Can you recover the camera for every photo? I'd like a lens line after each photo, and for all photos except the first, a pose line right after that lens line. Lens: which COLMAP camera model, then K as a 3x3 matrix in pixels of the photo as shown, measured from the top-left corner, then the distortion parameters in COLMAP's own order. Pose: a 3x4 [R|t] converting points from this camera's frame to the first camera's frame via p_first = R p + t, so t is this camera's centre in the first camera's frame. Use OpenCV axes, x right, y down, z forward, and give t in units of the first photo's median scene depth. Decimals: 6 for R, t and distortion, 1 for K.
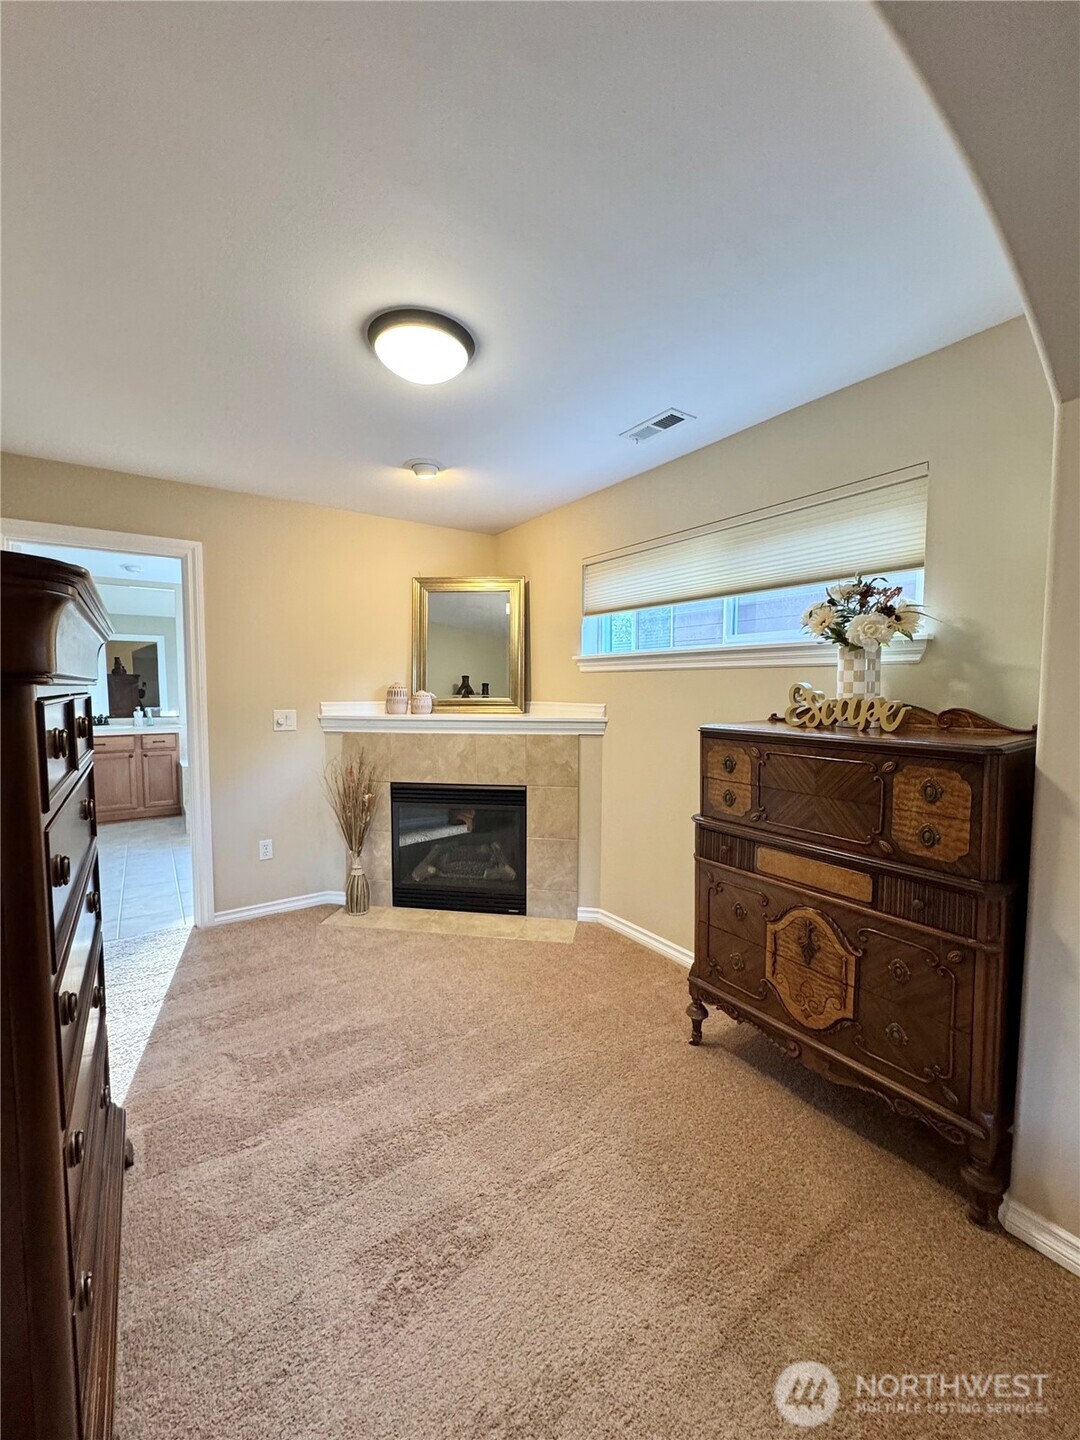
lens RADIAL K [[577.0, 0, 541.6], [0, 577.0, 718.0], [0, 0, 1]] dist [-0.002162, 0.000865]
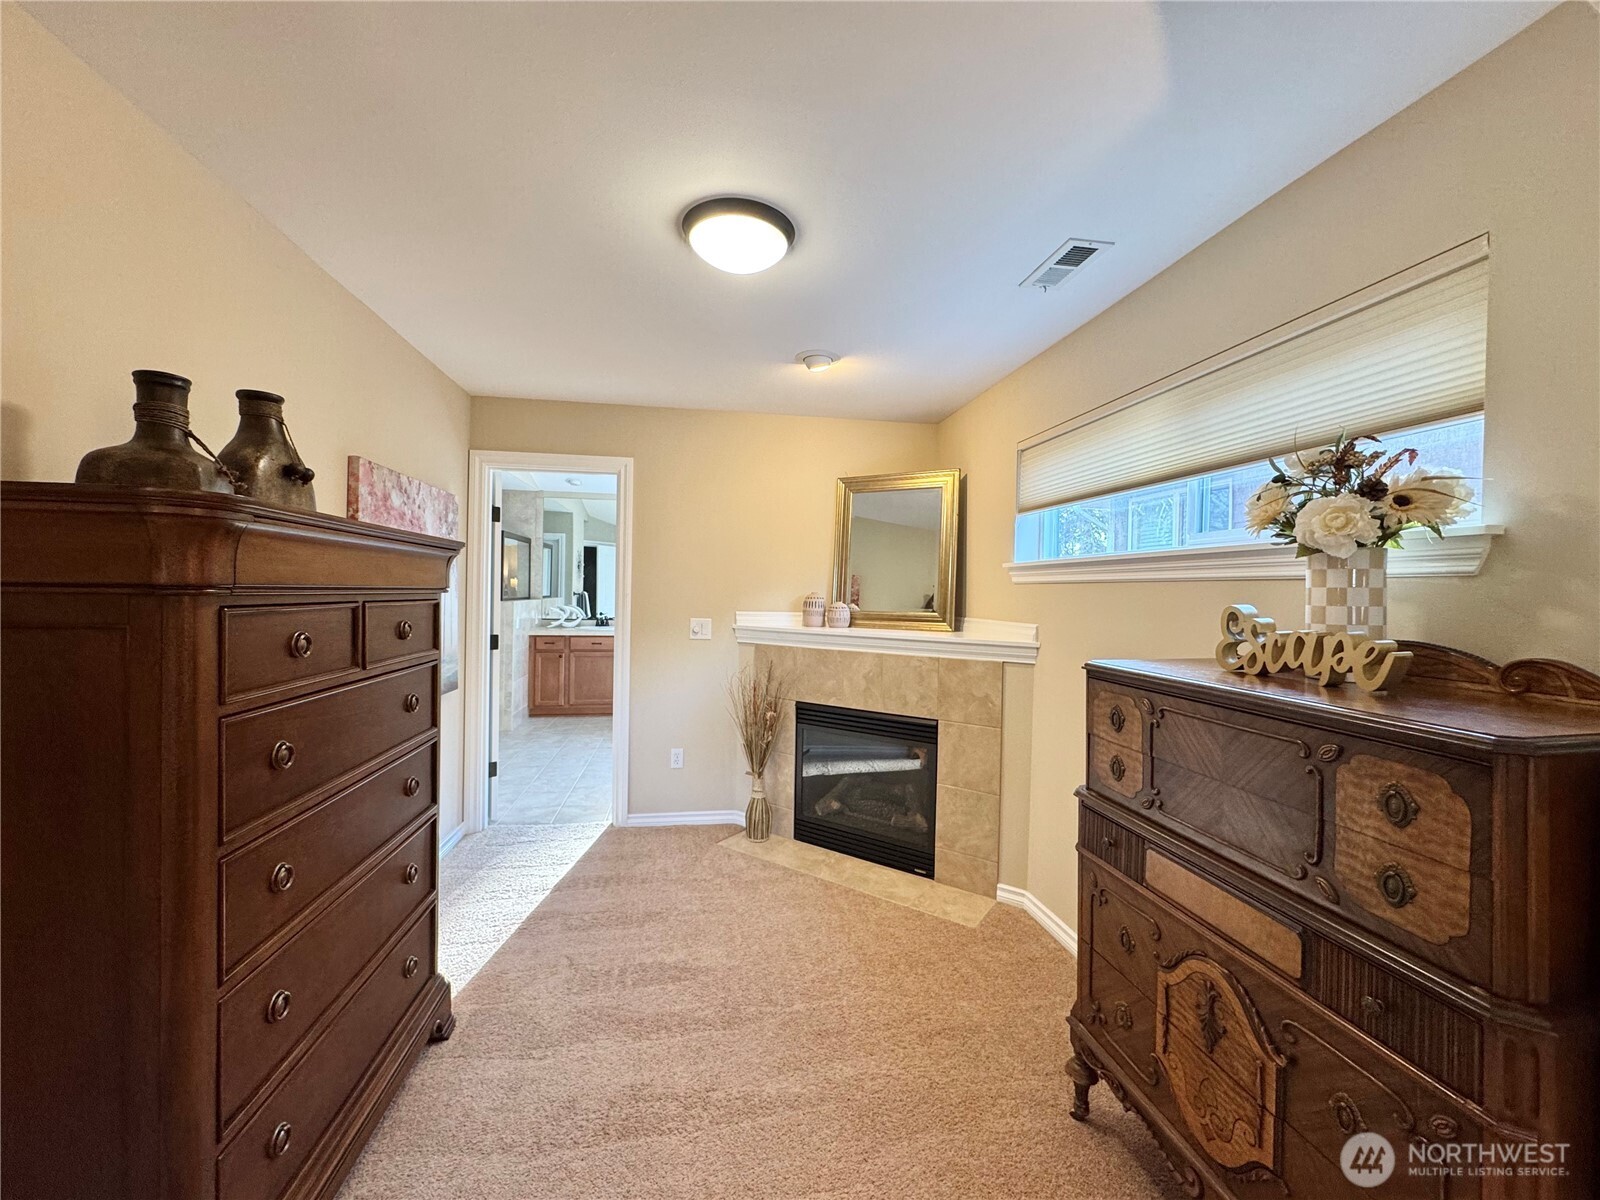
lens RADIAL K [[641.1, 0, 798.7], [0, 641.1, 595.0], [0, 0, 1]] dist [-0.002162, 0.000865]
pose [[0.901923, 0.017549, -0.431540, 0.306600], [-0.040986, 0.998143, -0.045071, -0.019039], [0.429948, 0.058338, 0.900967, 0.128940]]
